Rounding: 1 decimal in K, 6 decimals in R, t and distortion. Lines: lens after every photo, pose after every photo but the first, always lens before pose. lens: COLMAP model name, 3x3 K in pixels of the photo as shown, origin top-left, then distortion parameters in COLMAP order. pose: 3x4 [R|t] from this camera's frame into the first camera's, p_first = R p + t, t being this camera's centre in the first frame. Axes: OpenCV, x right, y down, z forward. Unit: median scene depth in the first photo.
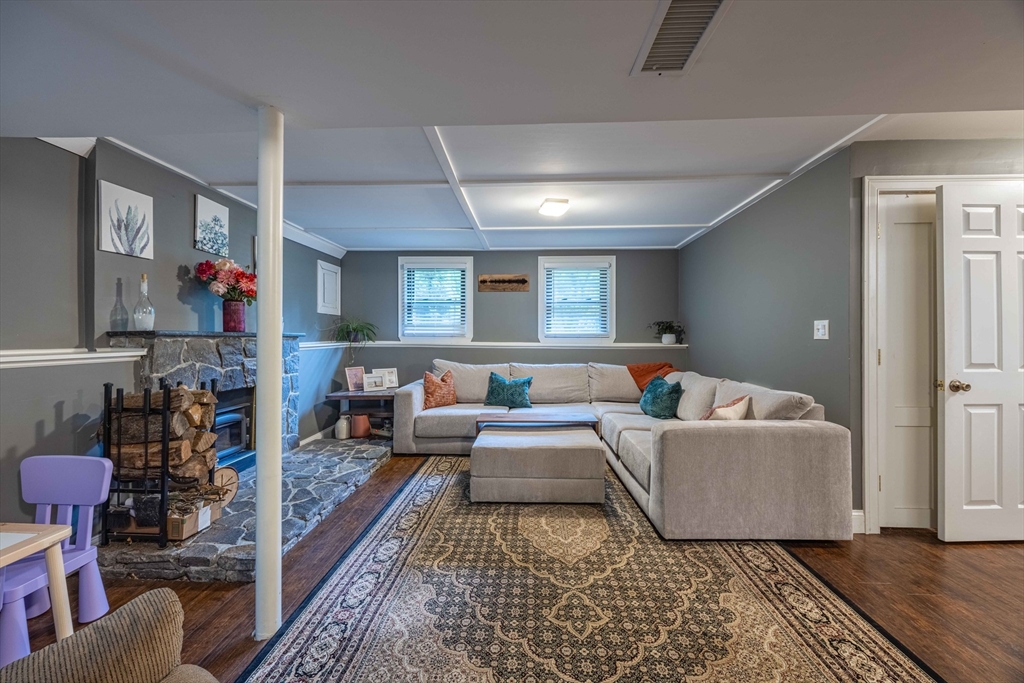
lens RADIAL K [[396.2, 0, 507.9], [0, 396.2, 336.1], [0, 0, 1]] dist [0.000111, -0.000024]
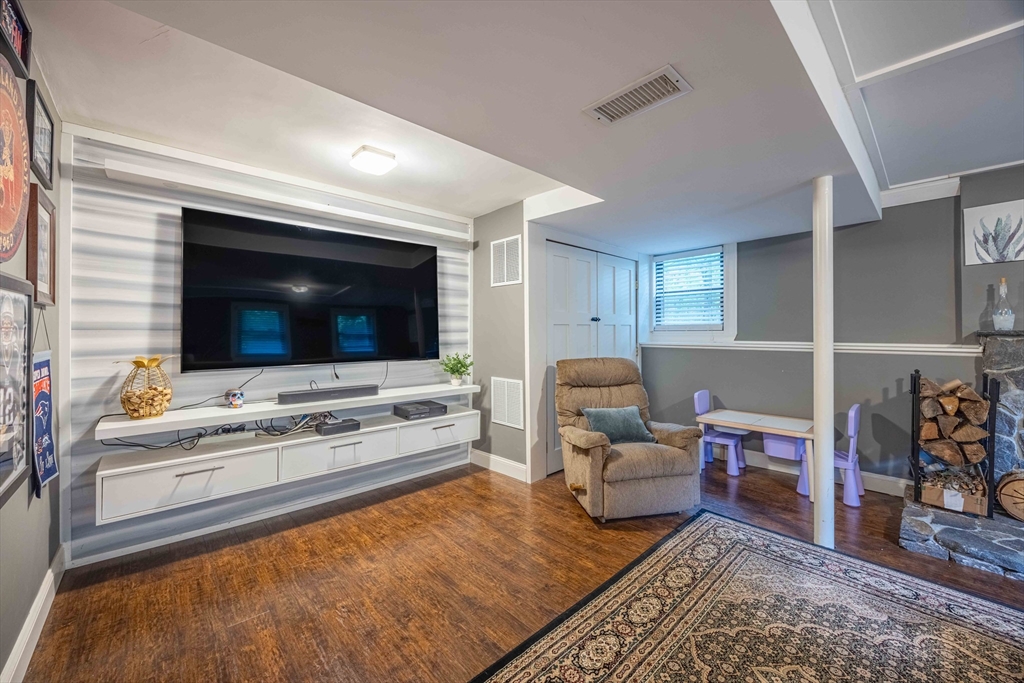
lens RADIAL K [[396.2, 0, 508.2], [0, 396.2, 333.2], [0, 0, 1]] dist [0.000111, -0.000024]
pose [[-0.705187, 0.004316, -0.709008, 0.934265], [0.003508, 0.999990, 0.002598, -0.015494], [0.709013, -0.000655, -0.705196, 0.939428]]
